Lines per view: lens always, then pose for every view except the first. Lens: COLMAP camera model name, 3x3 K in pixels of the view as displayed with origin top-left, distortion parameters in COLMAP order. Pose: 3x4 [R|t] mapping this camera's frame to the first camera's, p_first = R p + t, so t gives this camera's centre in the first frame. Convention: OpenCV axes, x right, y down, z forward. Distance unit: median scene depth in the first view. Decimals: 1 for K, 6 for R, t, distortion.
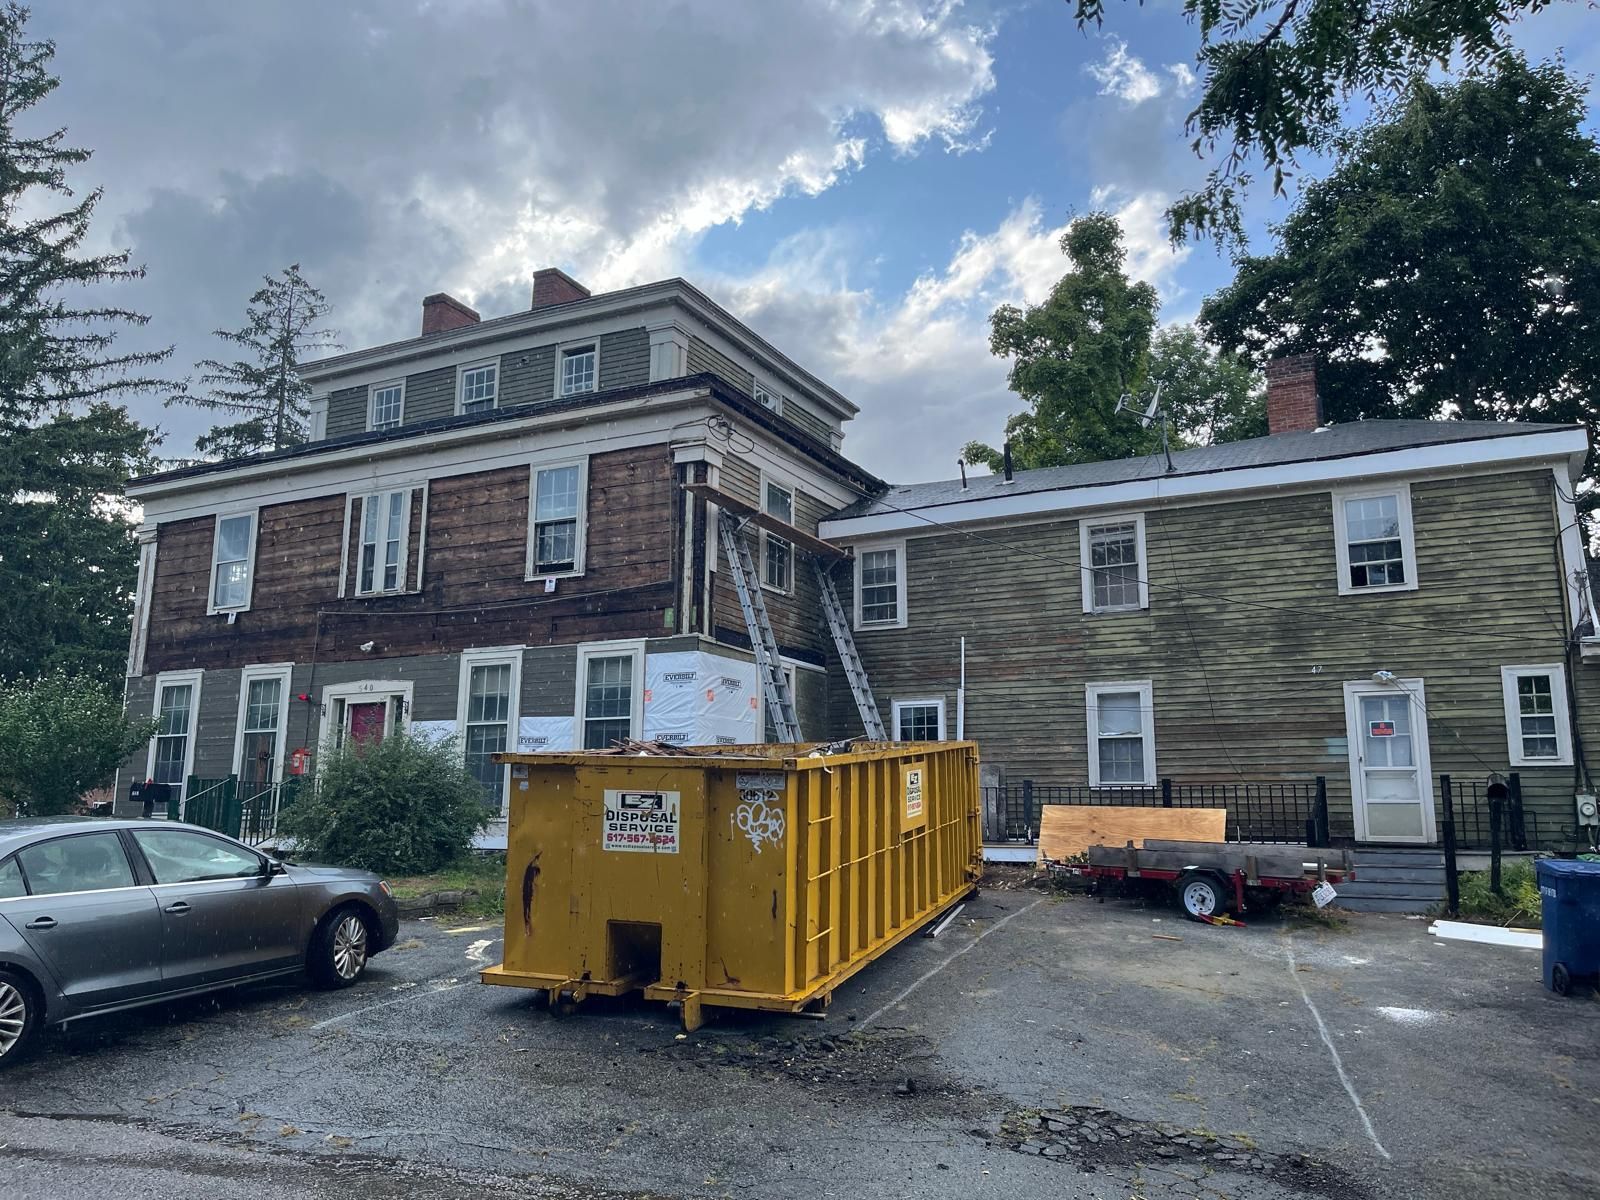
lens RADIAL K [[1198.4, 0, 800.0], [0, 1198.4, 600.0], [0, 0, 1]] dist [0.003908, -0.001453]
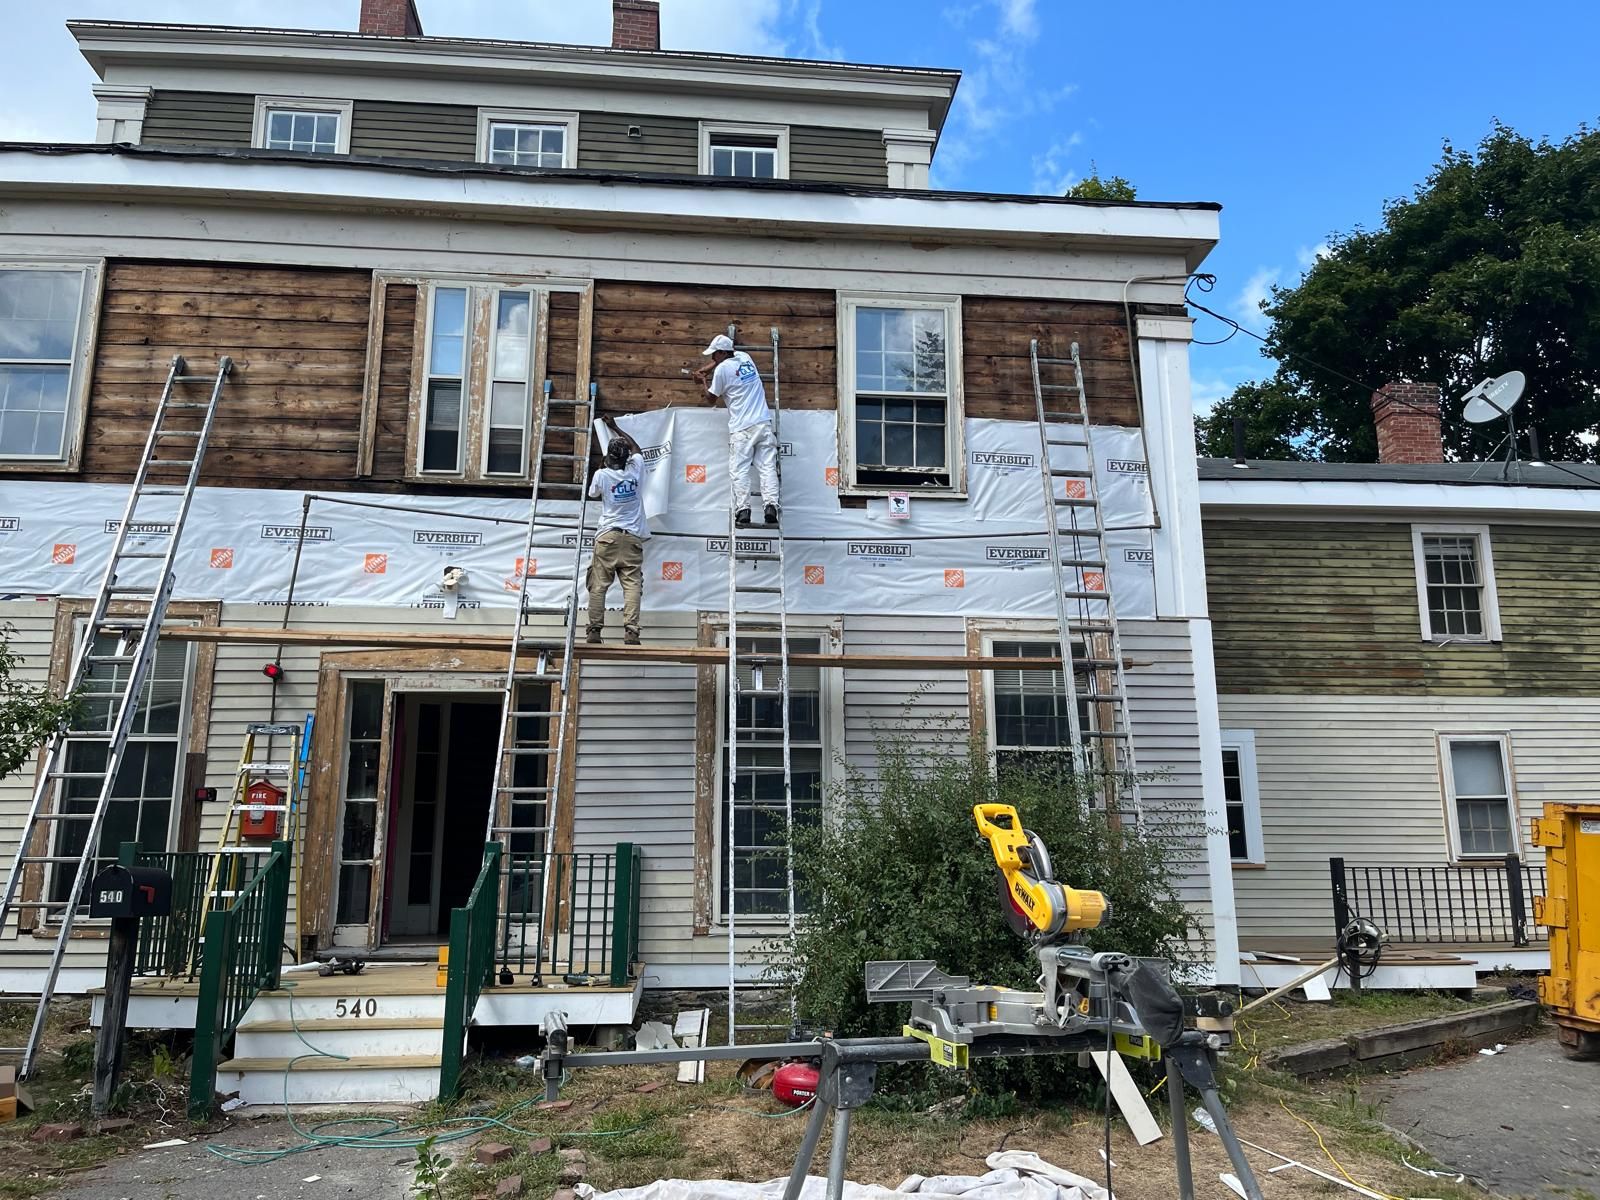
lens RADIAL K [[1198.4, 0, 800.0], [0, 1198.4, 600.0], [0, 0, 1]] dist [0.003908, -0.001453]
pose [[0.845944, 0.105581, 0.522716, -0.520196], [-0.090117, 0.994411, -0.055014, 0.063786], [-0.525602, -0.000567, 0.850730, 0.532596]]
